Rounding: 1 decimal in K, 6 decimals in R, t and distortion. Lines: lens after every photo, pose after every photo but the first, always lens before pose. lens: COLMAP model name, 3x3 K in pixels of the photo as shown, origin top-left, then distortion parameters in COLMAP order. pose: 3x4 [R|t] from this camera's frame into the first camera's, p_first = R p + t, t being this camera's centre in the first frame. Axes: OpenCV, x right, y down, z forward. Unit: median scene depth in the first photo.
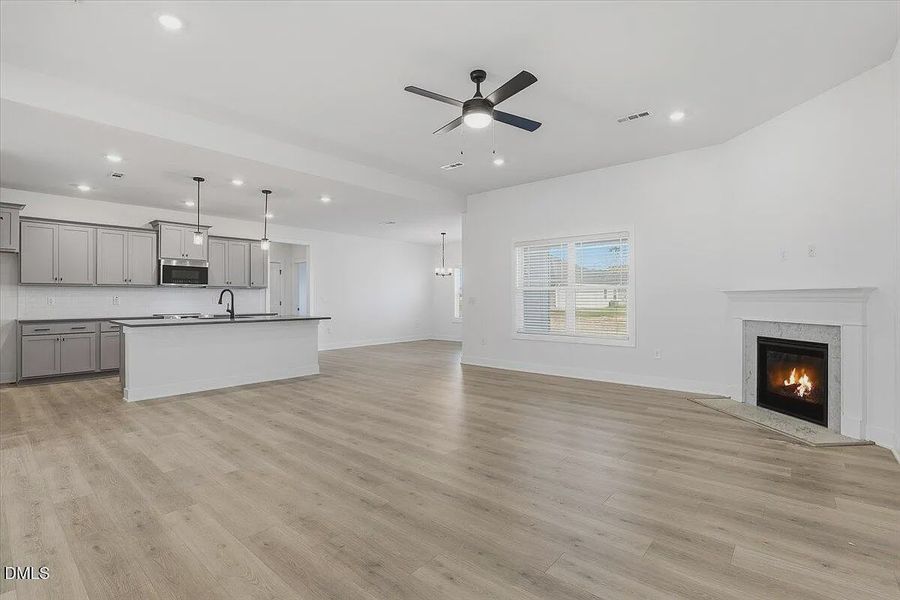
lens RADIAL K [[427.2, 0, 451.4], [0, 427.2, 298.6], [0, 0, 1]] dist [-0.001370, 0.000056]
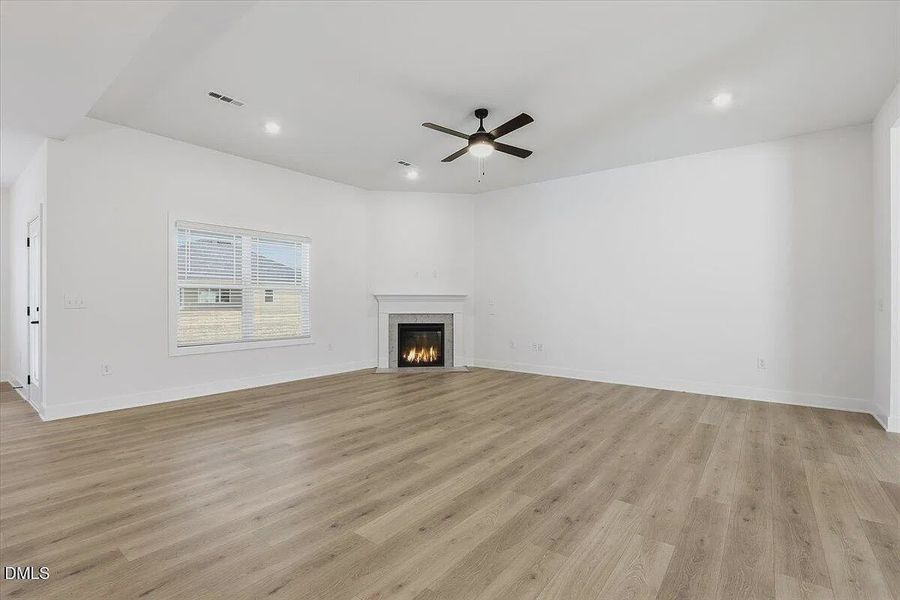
lens RADIAL K [[427.2, 0, 451.4], [0, 427.2, 298.6], [0, 0, 1]] dist [-0.001370, 0.000056]
pose [[-0.092160, 0.009555, 0.995698, -0.854196], [-0.008248, 0.999912, -0.010359, 0.010032], [-0.995710, -0.009167, -0.092073, 0.915429]]
